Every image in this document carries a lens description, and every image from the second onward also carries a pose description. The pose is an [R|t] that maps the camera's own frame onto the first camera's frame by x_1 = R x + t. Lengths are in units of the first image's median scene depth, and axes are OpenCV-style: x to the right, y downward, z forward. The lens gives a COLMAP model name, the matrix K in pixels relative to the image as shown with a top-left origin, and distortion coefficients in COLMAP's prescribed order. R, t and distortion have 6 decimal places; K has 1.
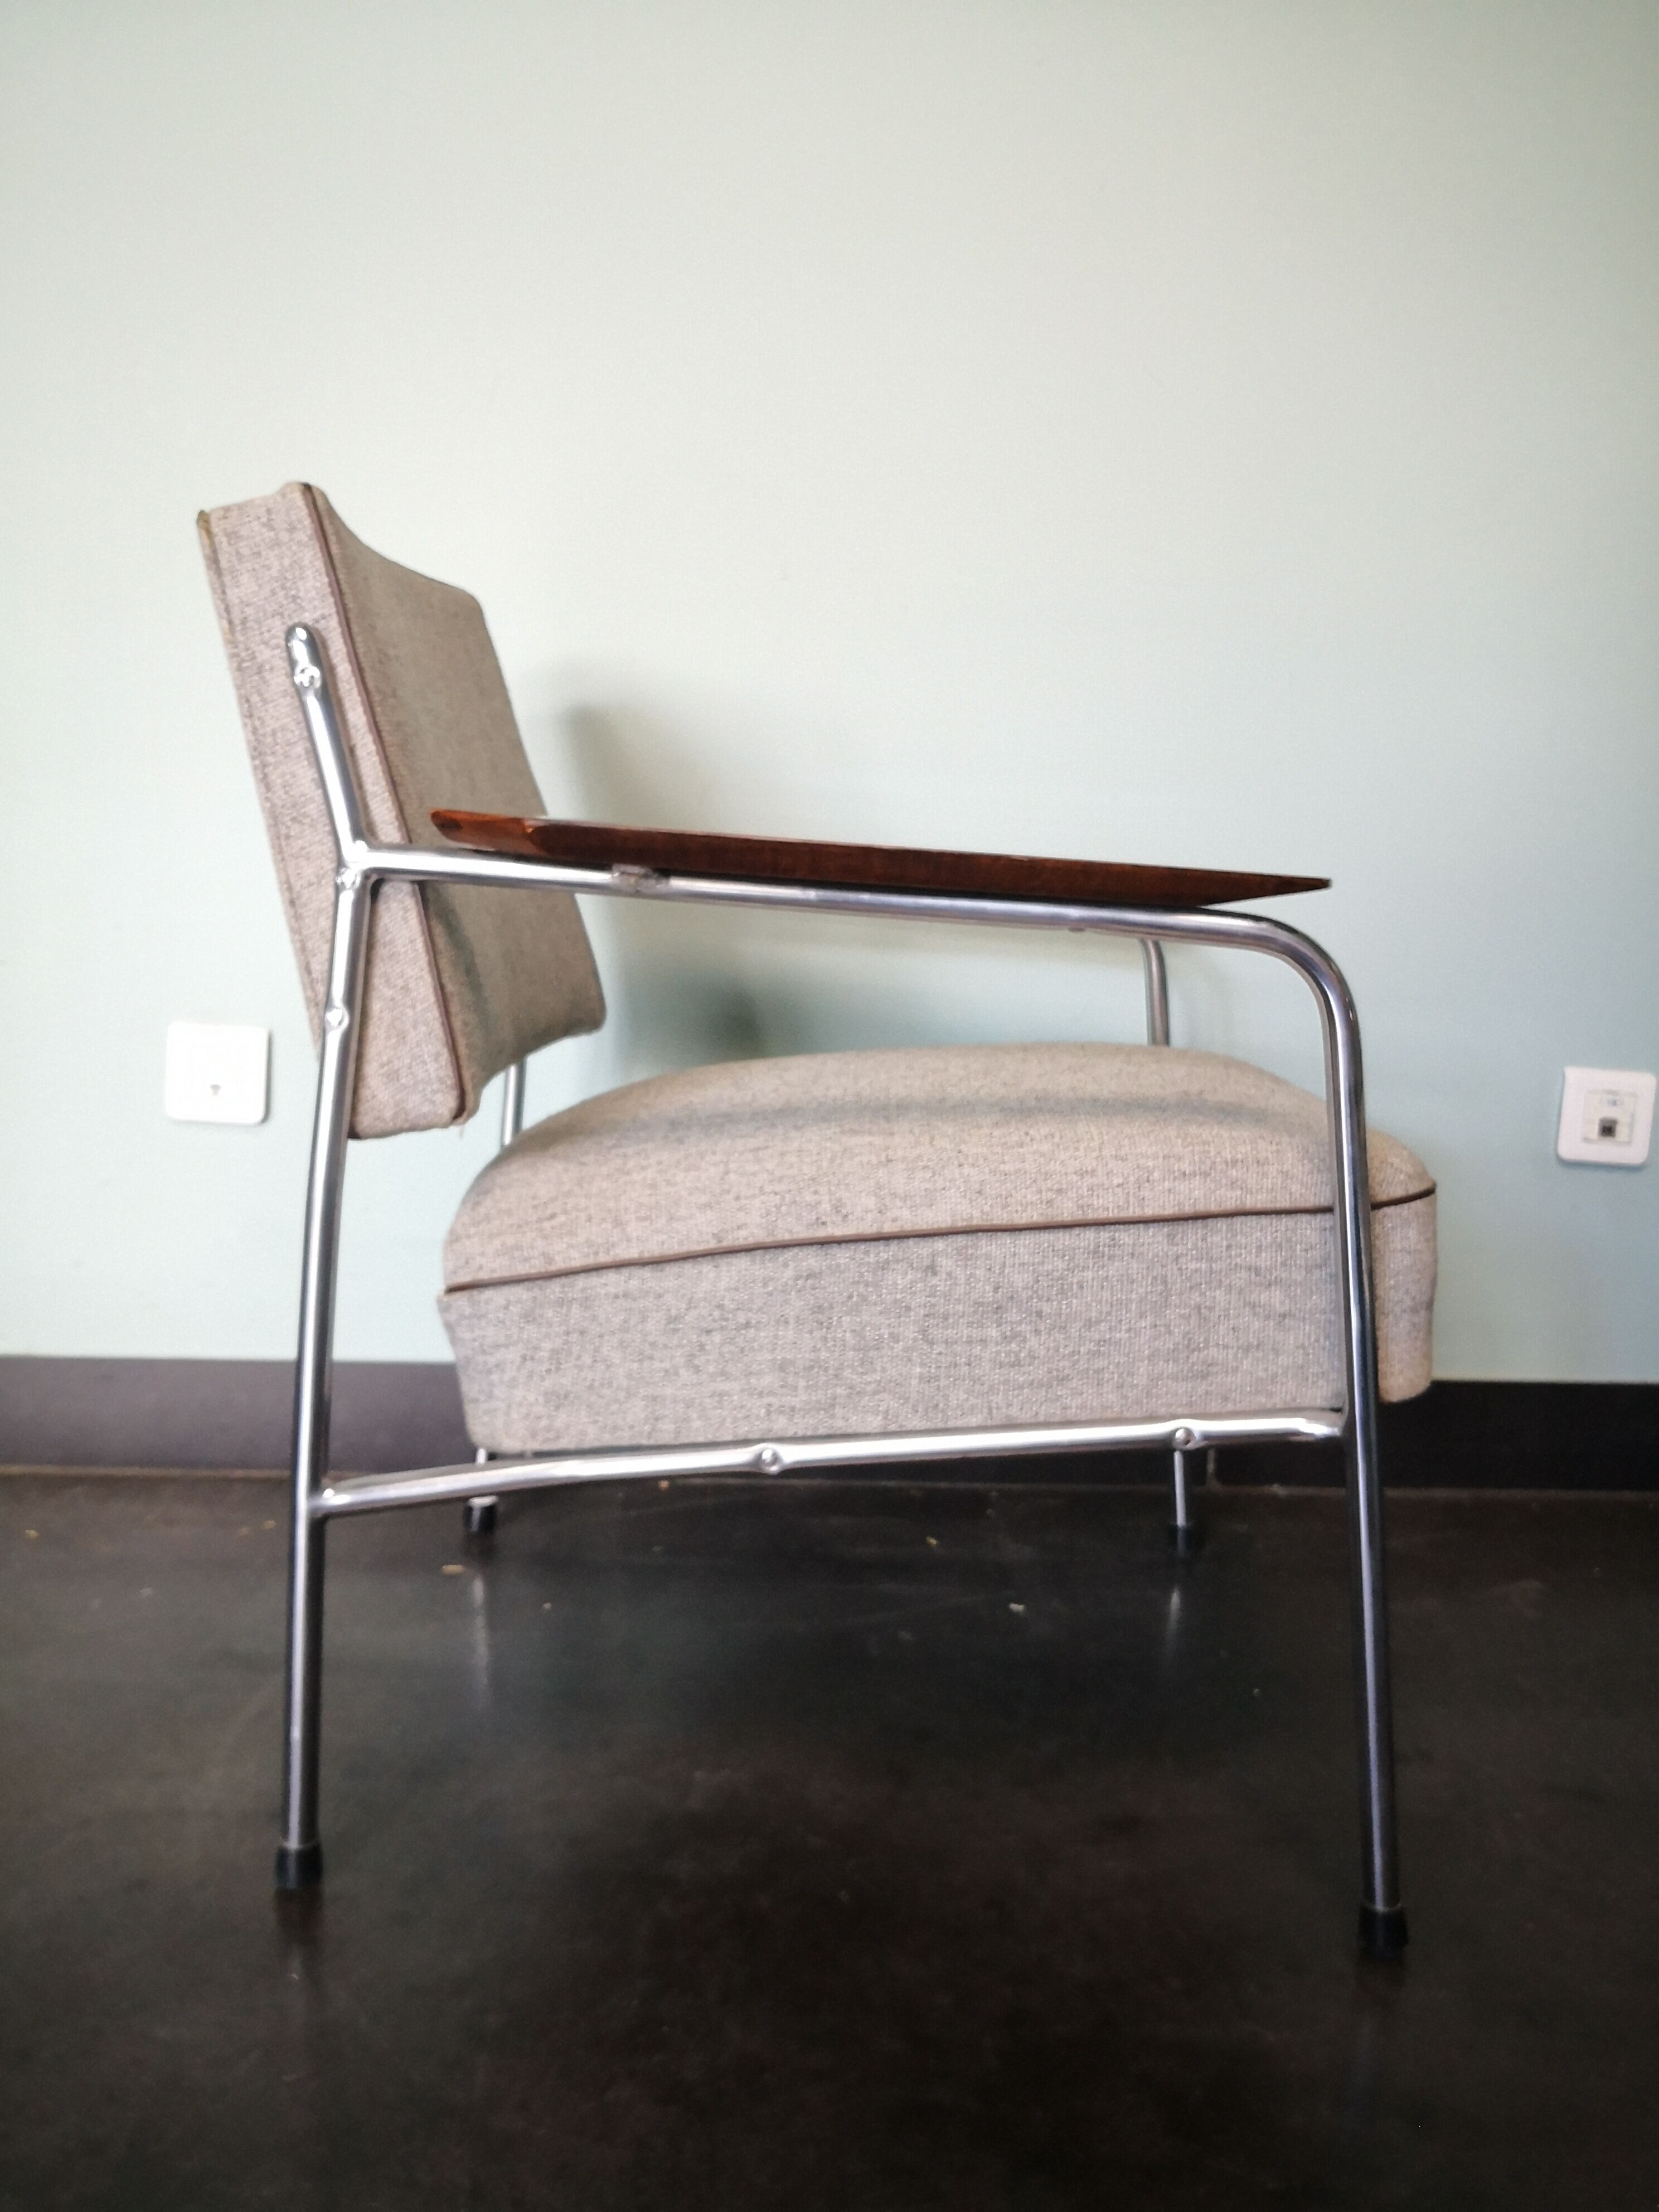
lens RADIAL K [[1804.2, 0, 816.7], [0, 1804.2, 1083.9], [0, 0, 1]] dist [0.127206, -0.462527]
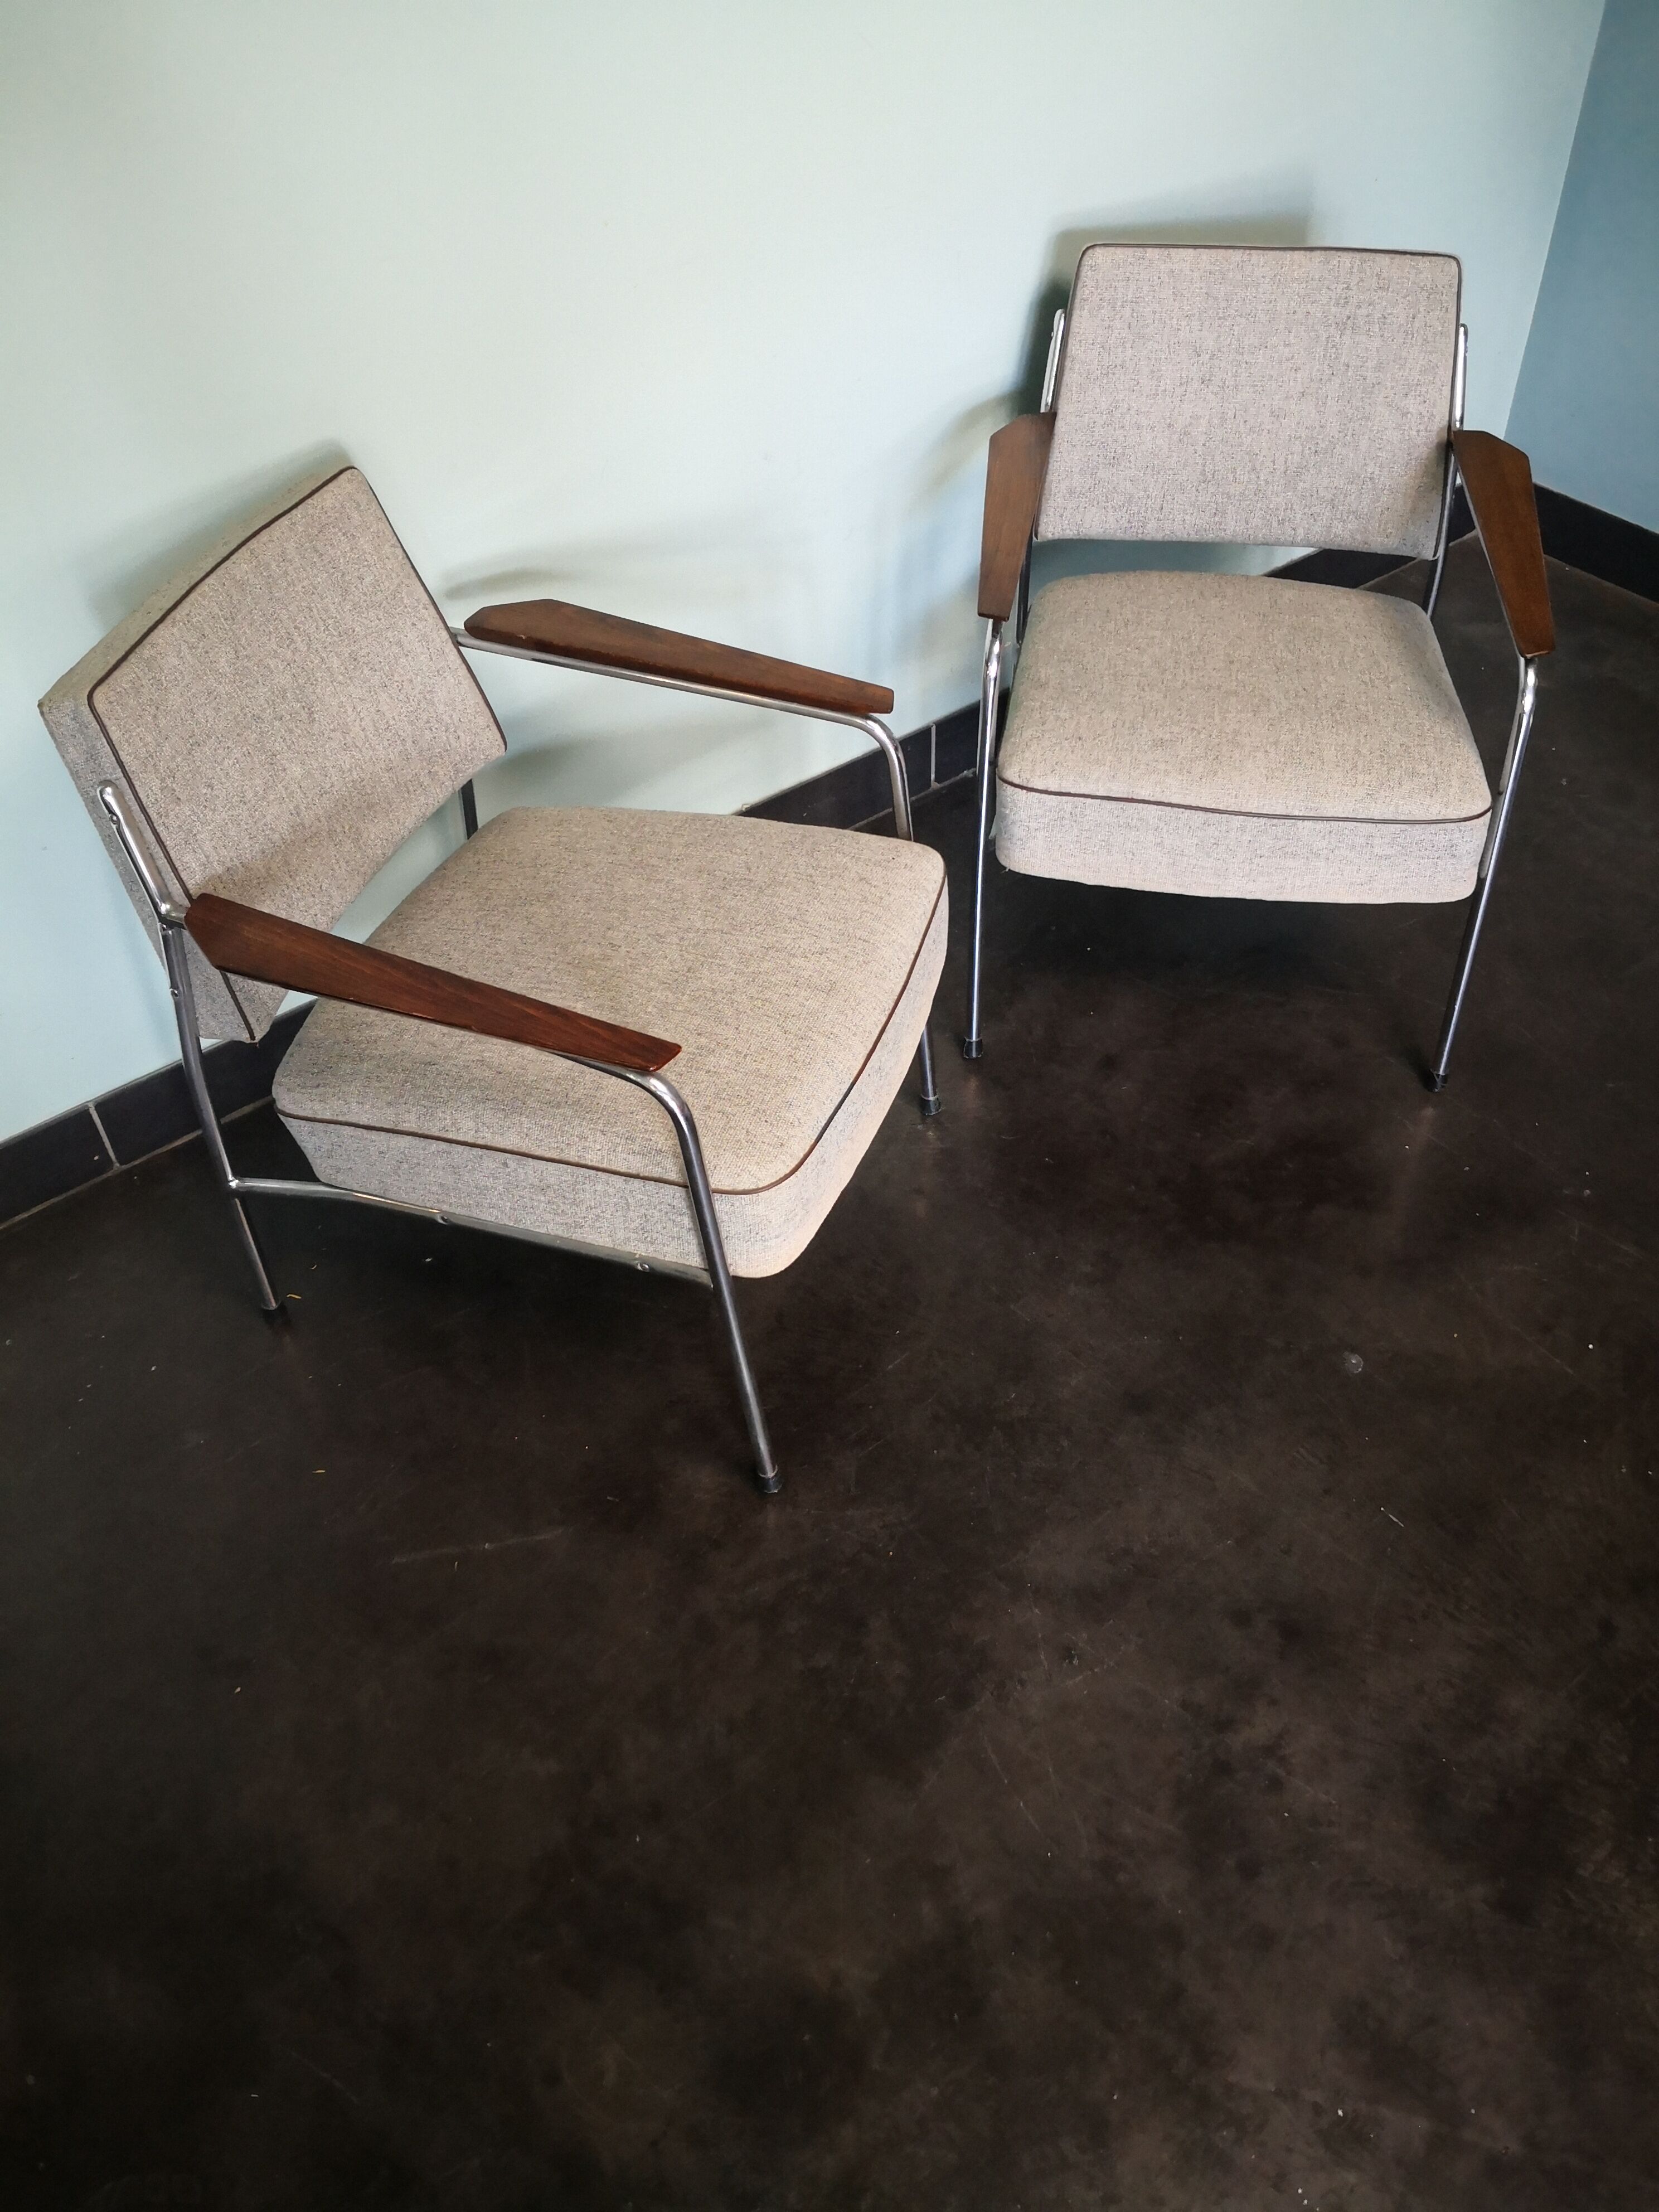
lens RADIAL K [[1815.7, 0, 840.0], [0, 1815.7, 1098.4], [0, 0, 1]] dist [0.007213, 0.005528]
pose [[0.948706, 0.190763, -0.252125, 0.793960], [-0.001885, 0.800857, 0.598853, -0.990221], [0.316155, -0.567660, 0.760137, -0.185502]]
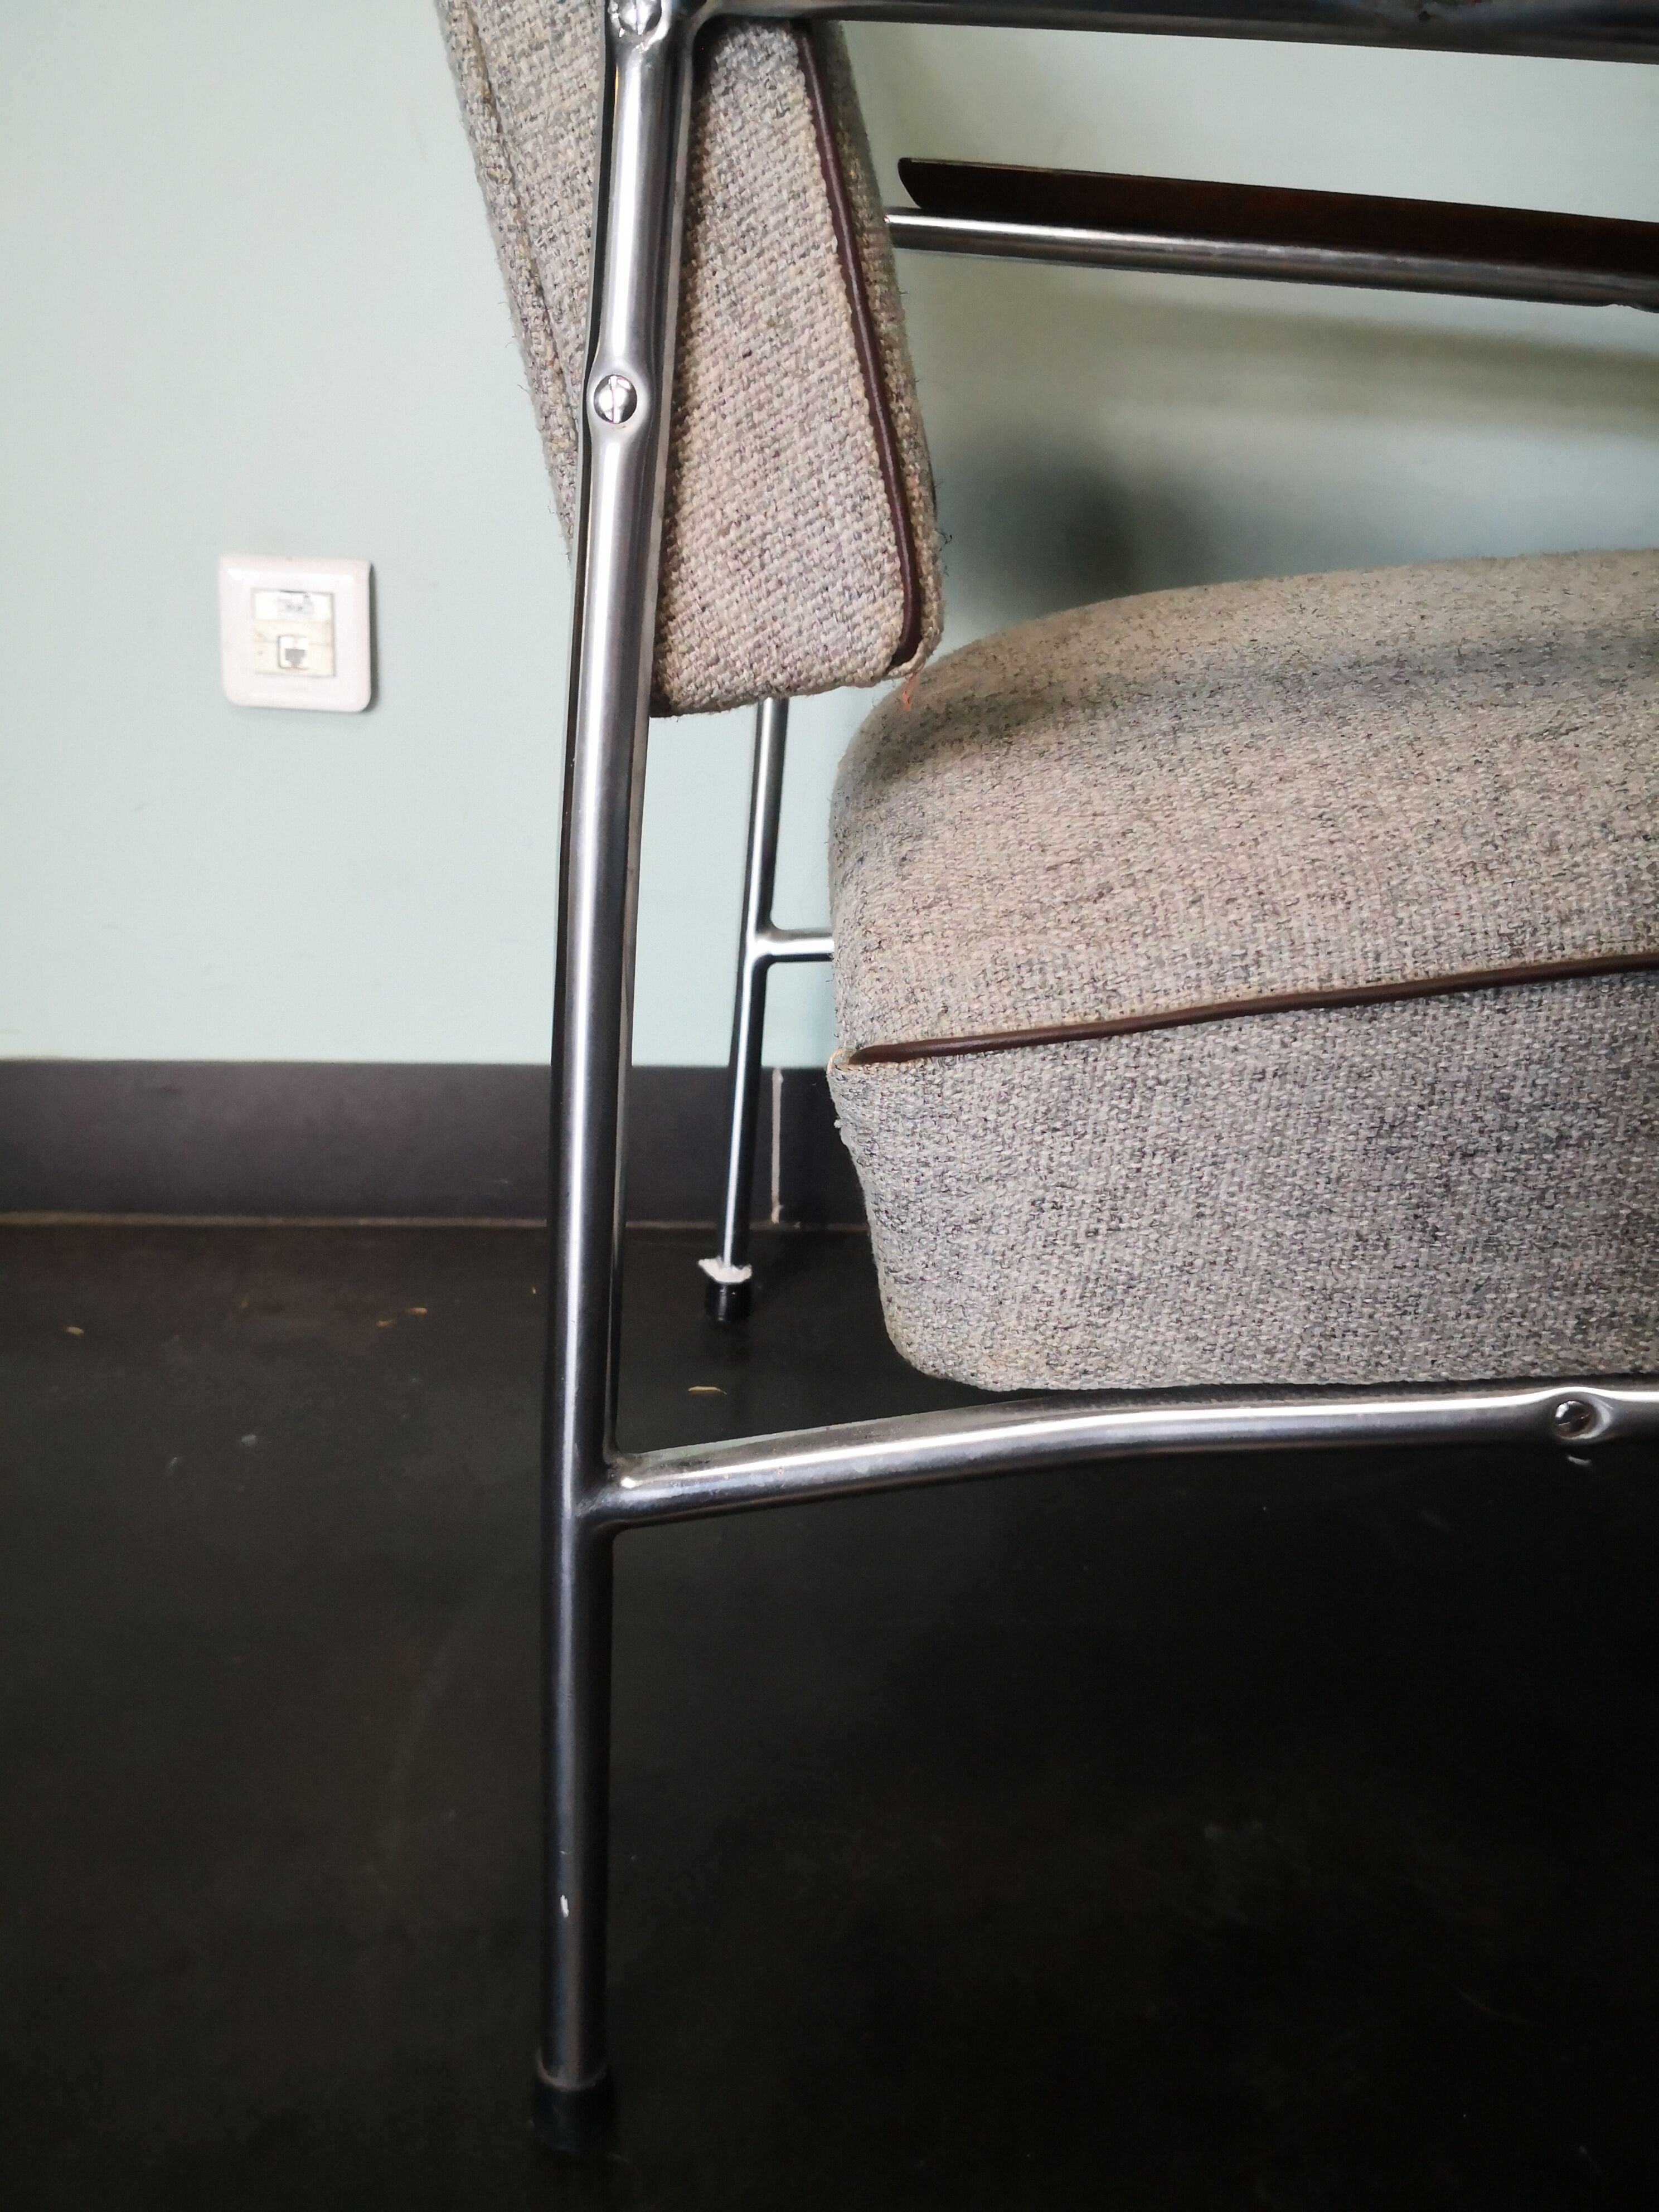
lens RADIAL K [[1822.4, 0, 815.5], [0, 1822.4, 1099.4], [0, 0, 1]] dist [0.052210, -0.204095]
pose [[0.999256, -0.000957, -0.038547, -0.202527], [0.009393, 0.975620, 0.219268, 0.025394], [0.037398, -0.219467, 0.974903, 0.568846]]
